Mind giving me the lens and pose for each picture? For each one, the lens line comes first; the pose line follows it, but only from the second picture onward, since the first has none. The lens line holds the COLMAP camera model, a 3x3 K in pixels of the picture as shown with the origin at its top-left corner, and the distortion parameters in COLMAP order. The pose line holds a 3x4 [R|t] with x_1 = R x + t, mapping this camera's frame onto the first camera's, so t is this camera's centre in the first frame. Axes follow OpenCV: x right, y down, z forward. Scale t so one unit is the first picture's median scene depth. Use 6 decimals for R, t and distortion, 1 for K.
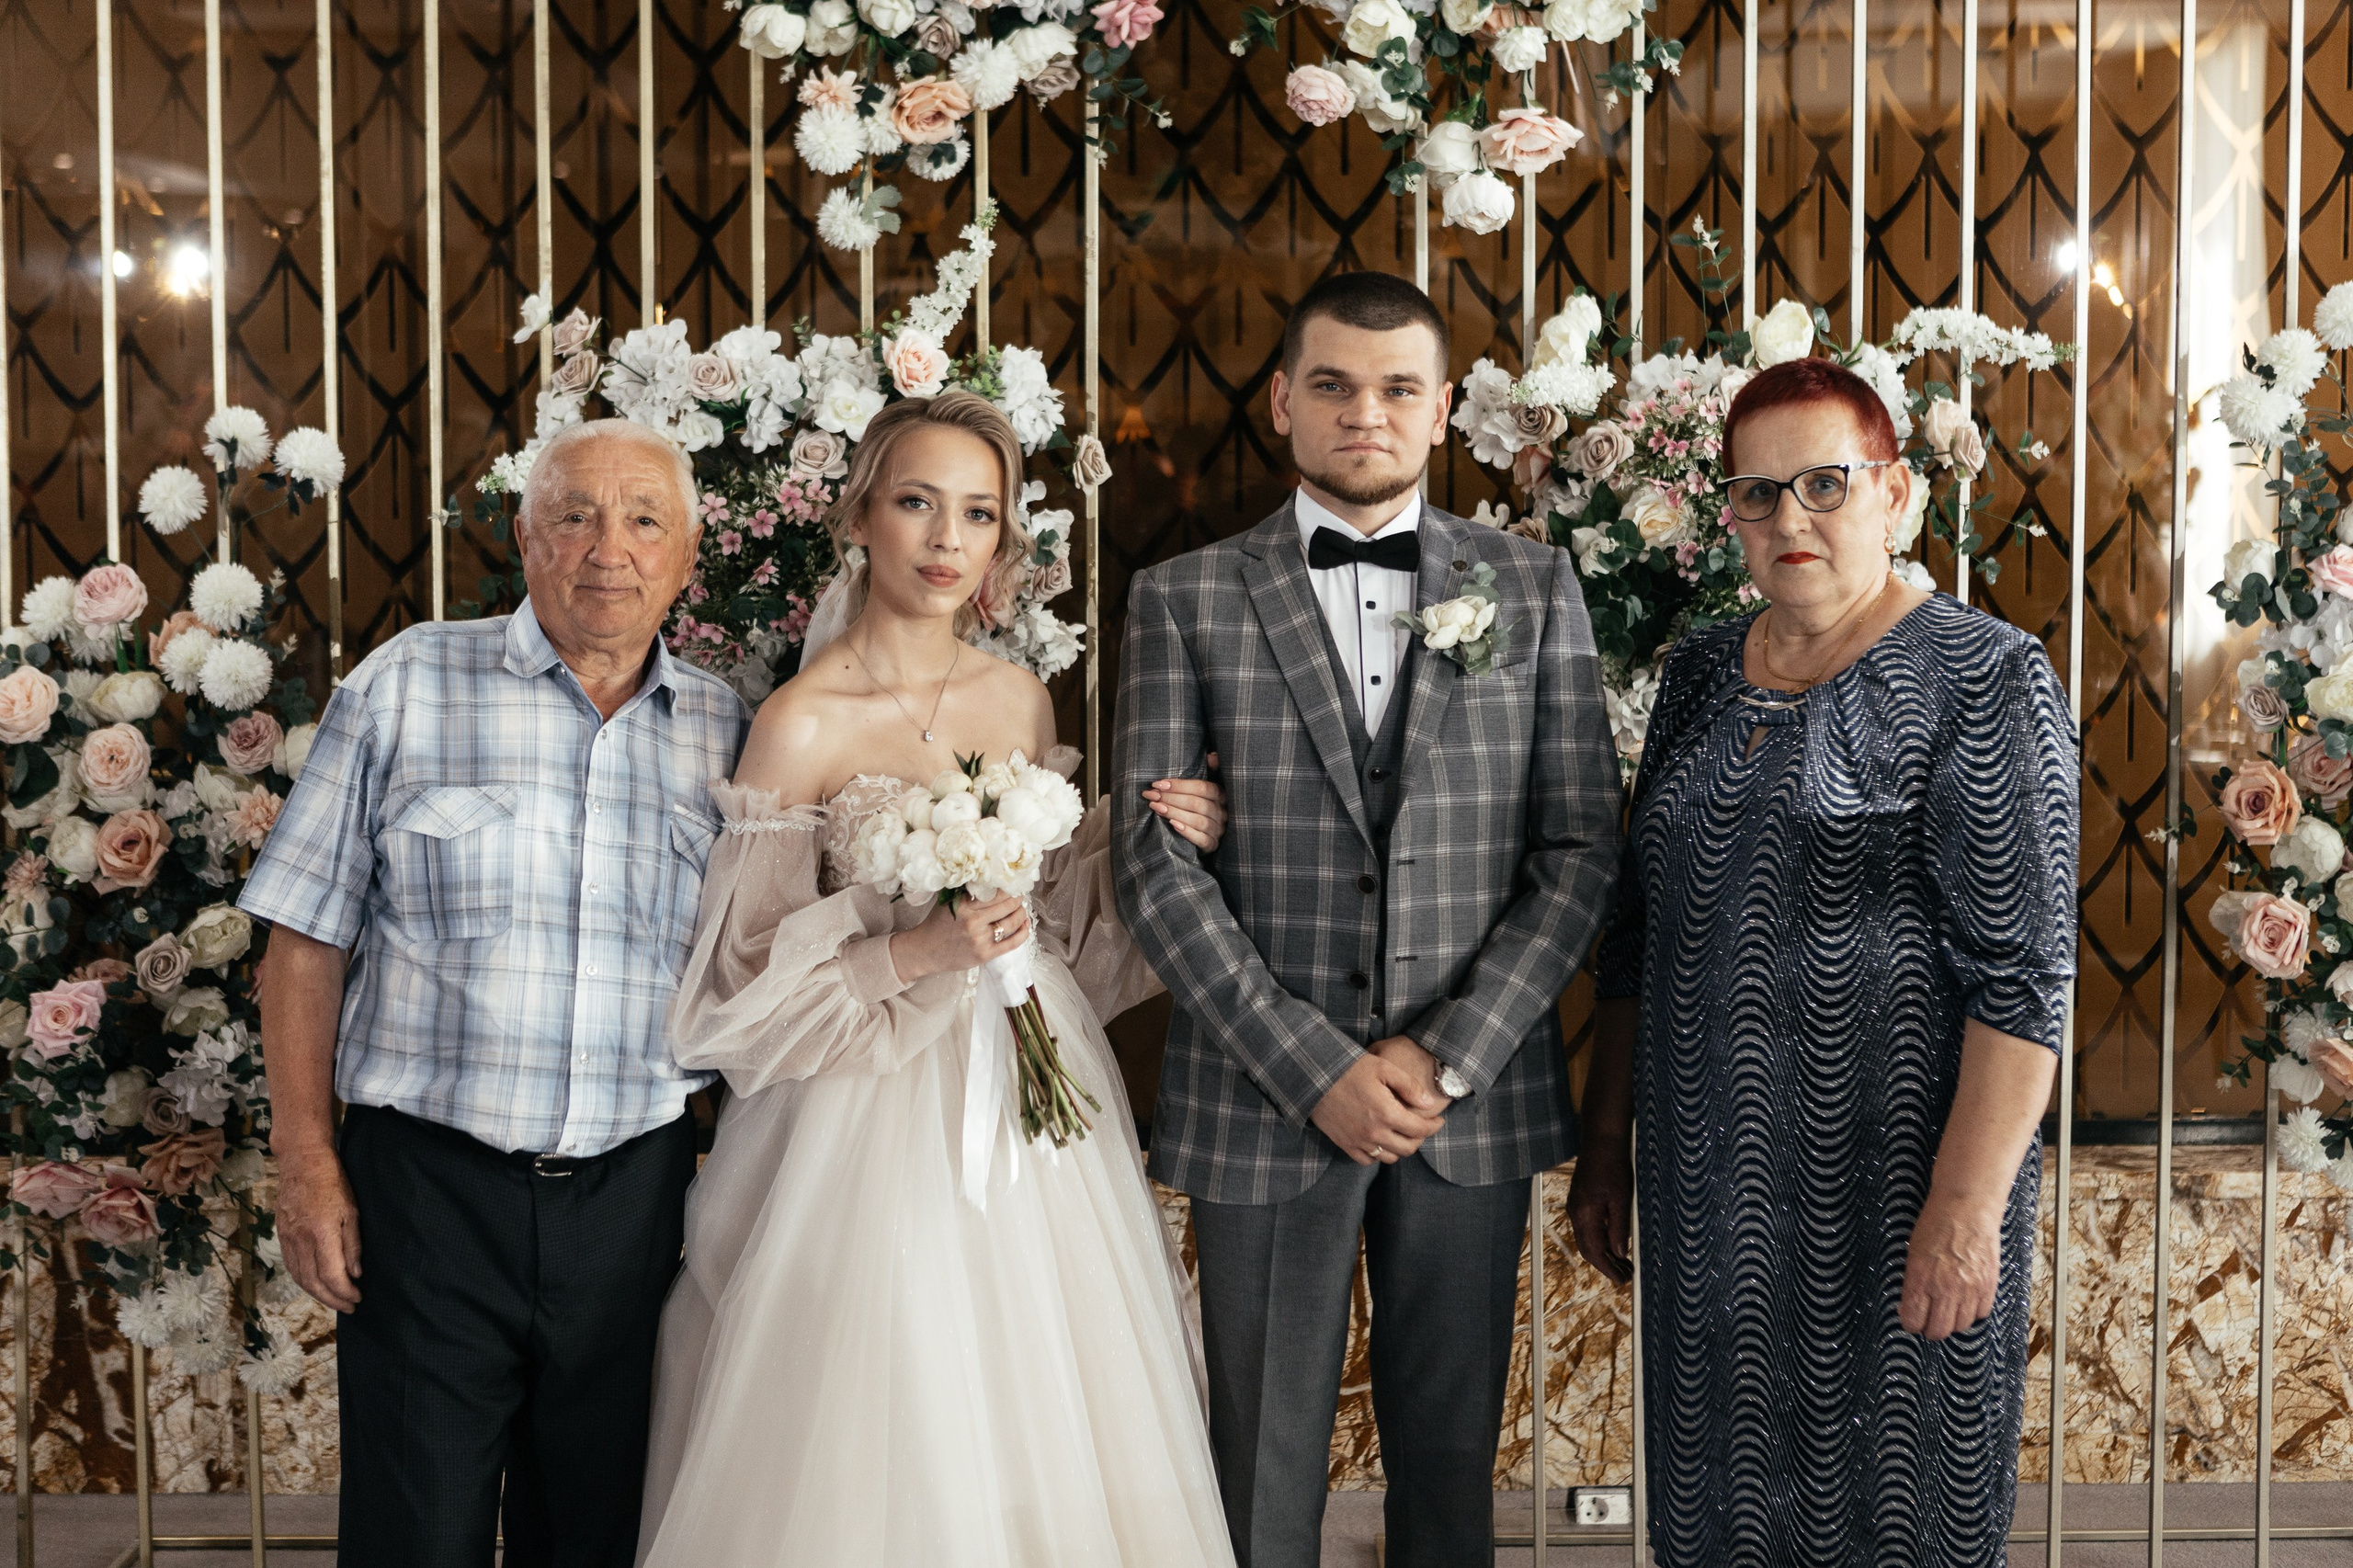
lens RADIAL K [[3701.3, 0, 1202.0], [0, 3701.3, 763.1], [0, 0, 1]] dist [-0.059451, 0.101398]
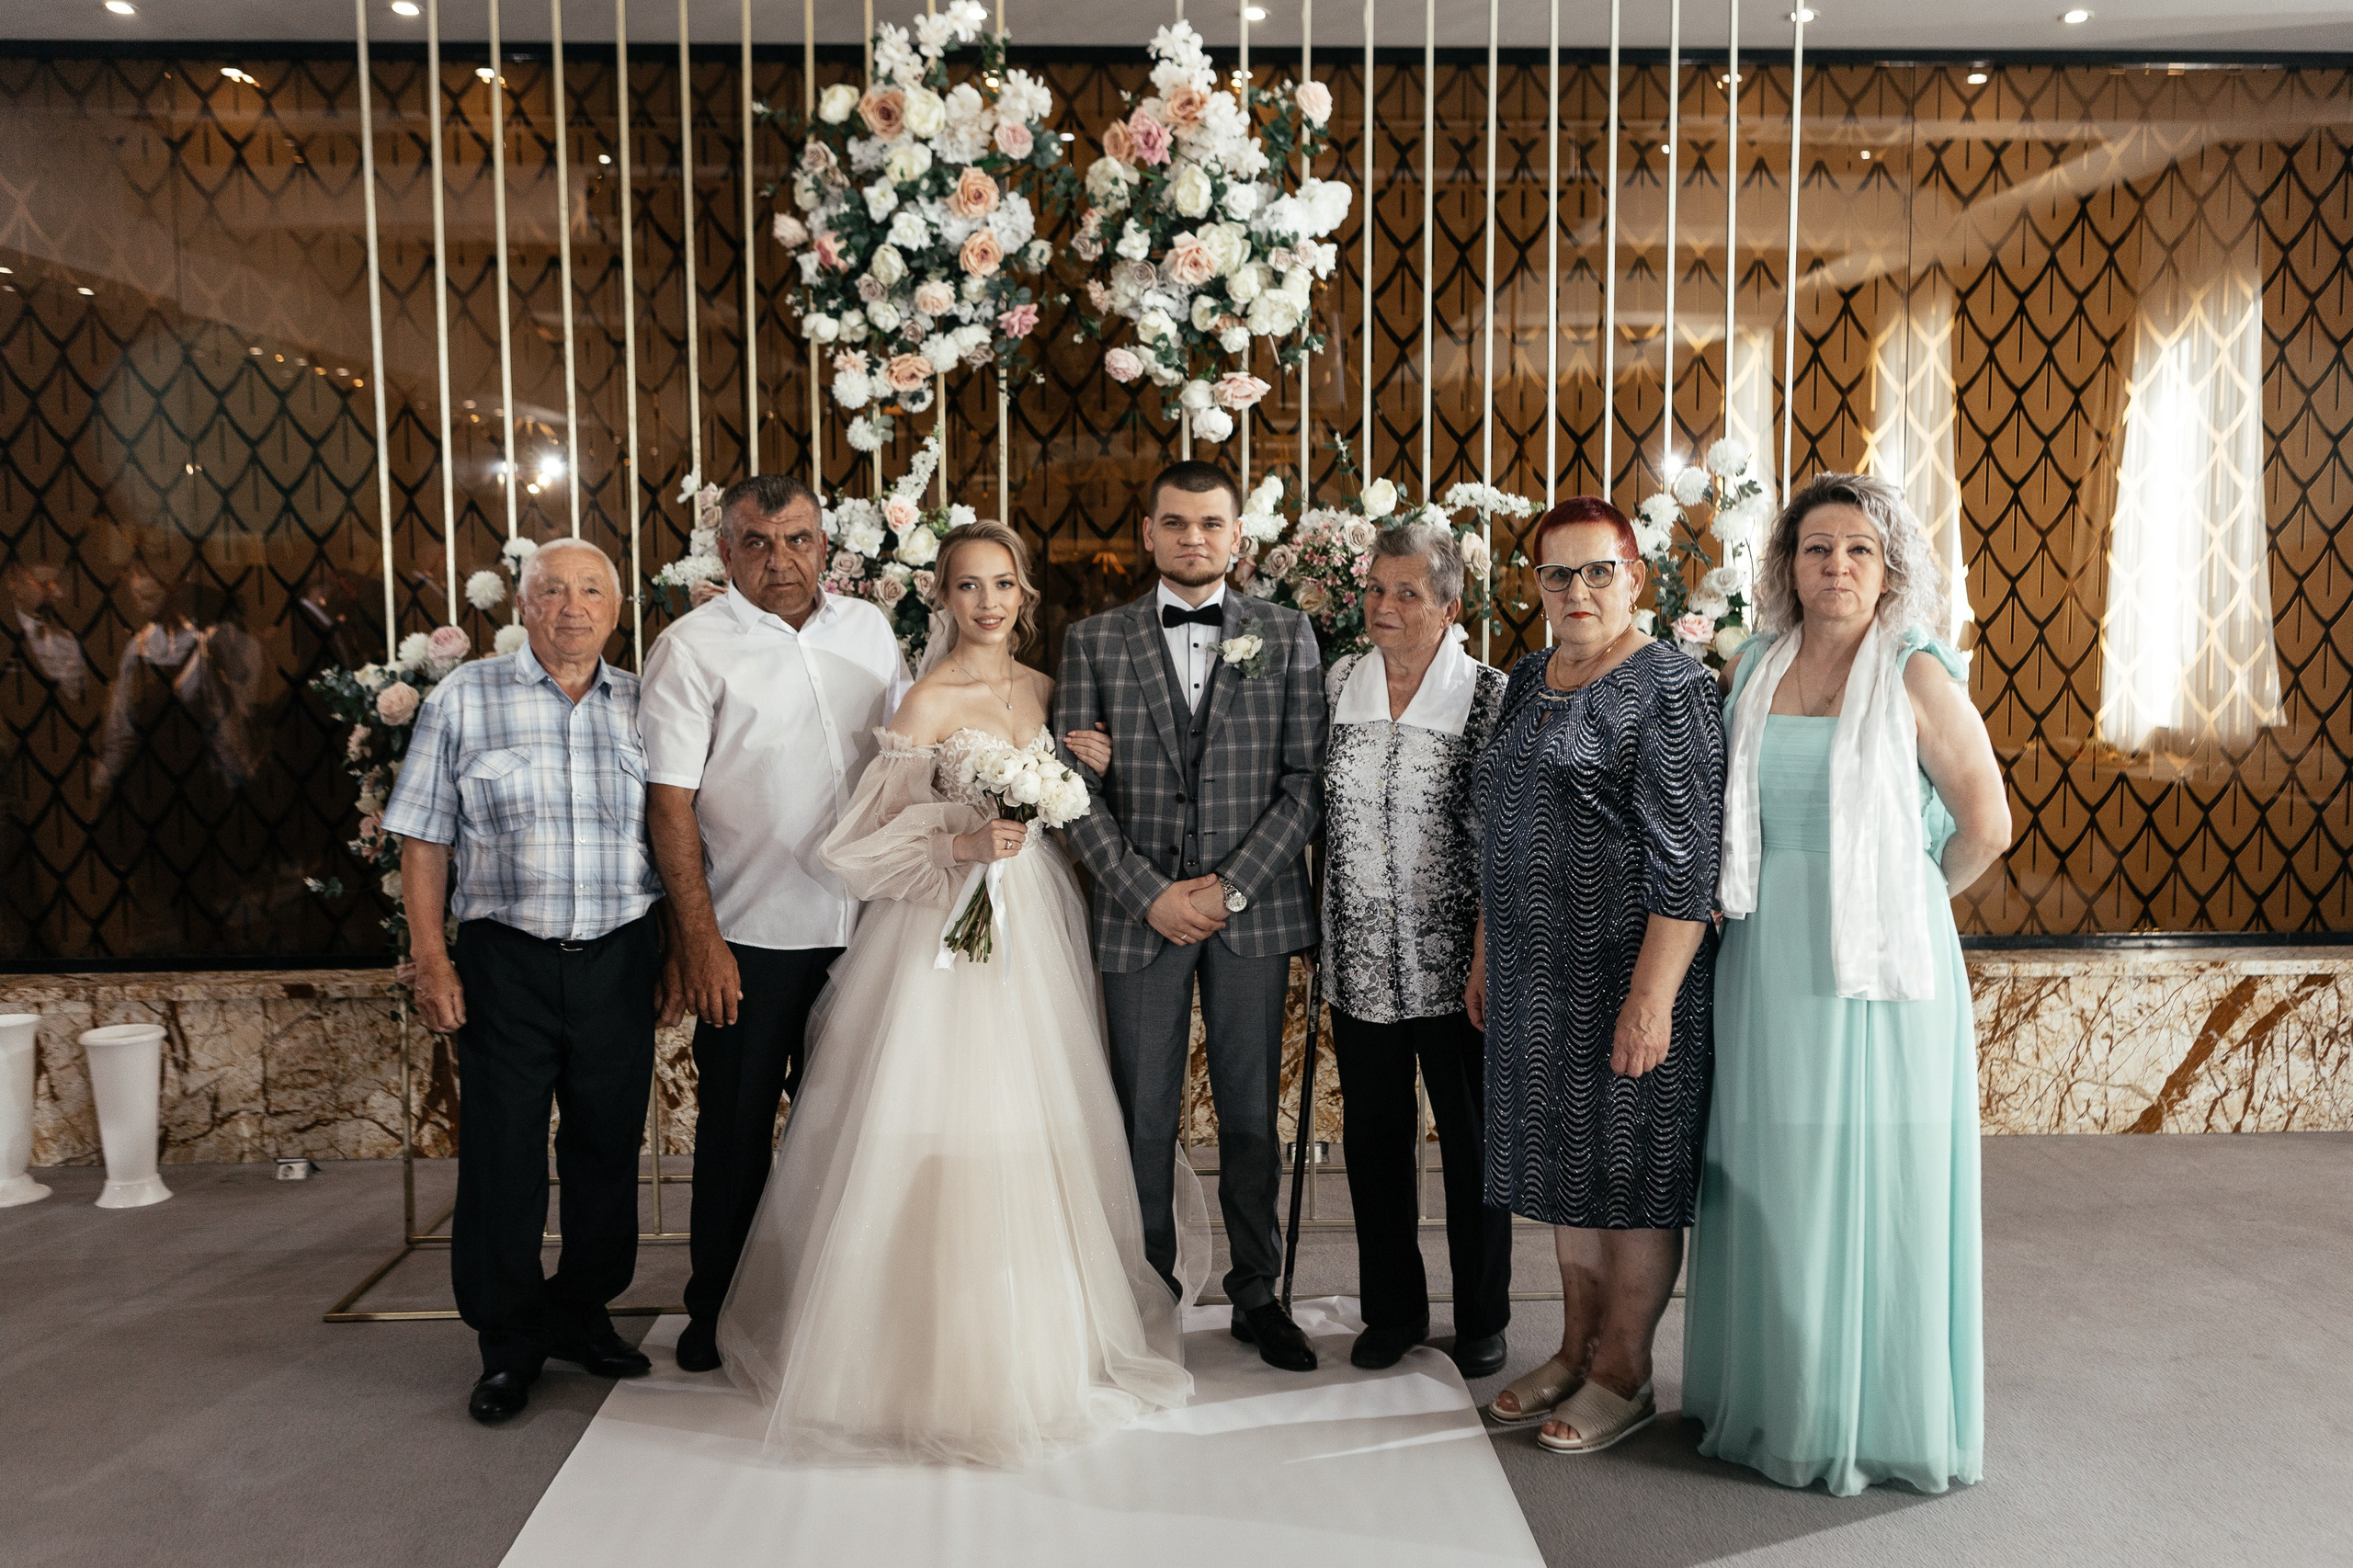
lens RADIAL K [[2200.6, 0, 1246.9], [0, 2200.6, 802.5], [0, 0, 1]] dist [0.013078, 0.003272]
pose [[0.999502, -0.004146, 0.031286, 0.056553], [0.003658, 0.999871, 0.015622, 0.016487], [-0.031347, -0.015499, 0.999388, -0.081594]]
